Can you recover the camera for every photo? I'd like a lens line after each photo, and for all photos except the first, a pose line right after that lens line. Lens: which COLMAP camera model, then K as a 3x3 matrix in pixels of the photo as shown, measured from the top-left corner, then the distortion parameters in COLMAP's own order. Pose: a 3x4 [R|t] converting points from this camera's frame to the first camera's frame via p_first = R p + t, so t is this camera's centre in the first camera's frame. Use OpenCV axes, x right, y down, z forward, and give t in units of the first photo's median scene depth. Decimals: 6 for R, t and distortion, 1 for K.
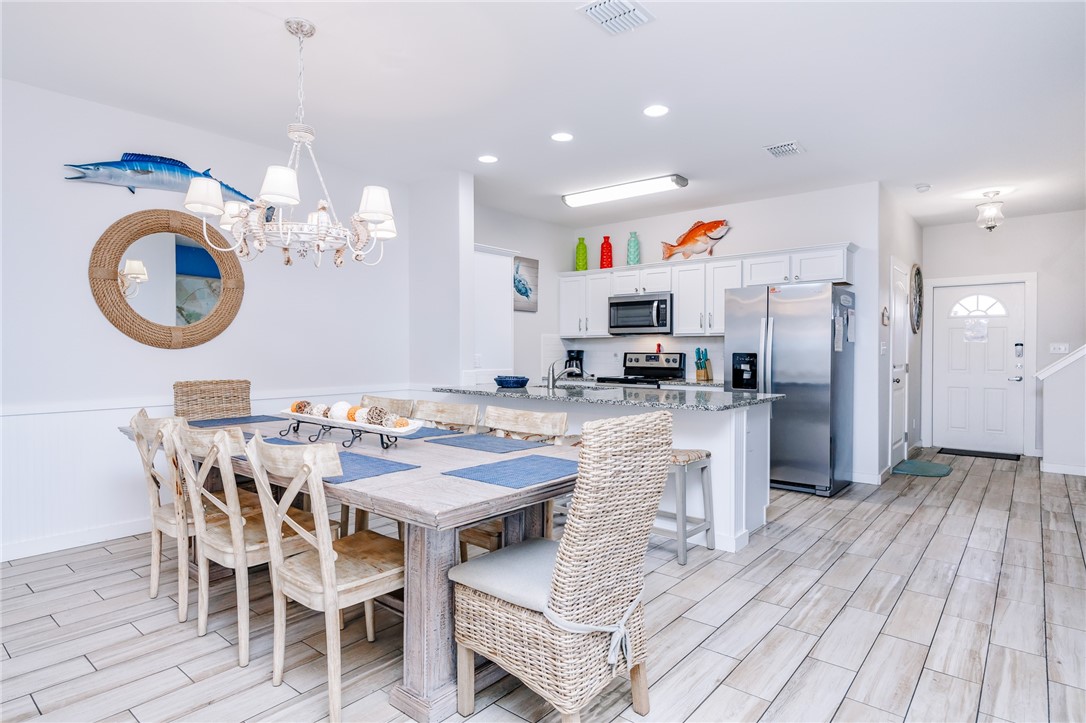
lens RADIAL K [[590.4, 0, 544.3], [0, 590.4, 359.9], [0, 0, 1]] dist [0.005006, -0.004696]
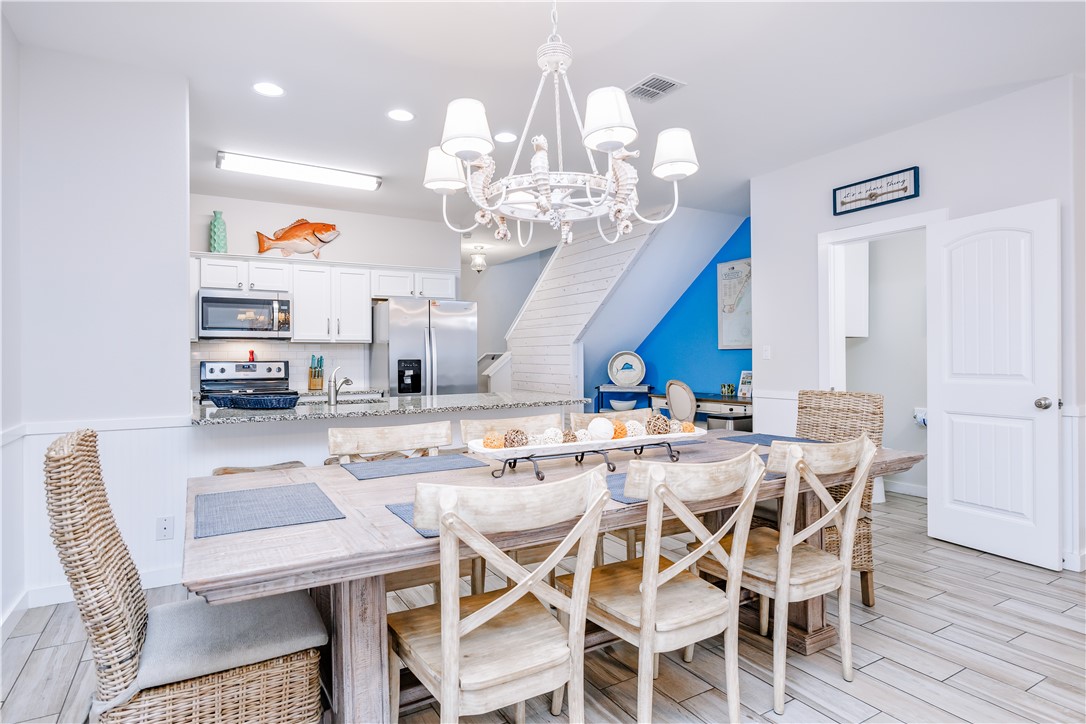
lens RADIAL K [[590.4, 0, 533.6], [0, 590.4, 359.1], [0, 0, 1]] dist [0.005006, -0.004696]
pose [[0.339521, -0.007075, 0.940572, -0.492274], [0.023888, 0.999714, -0.001103, -0.004612], [-0.940295, 0.022843, 0.339593, 0.351653]]
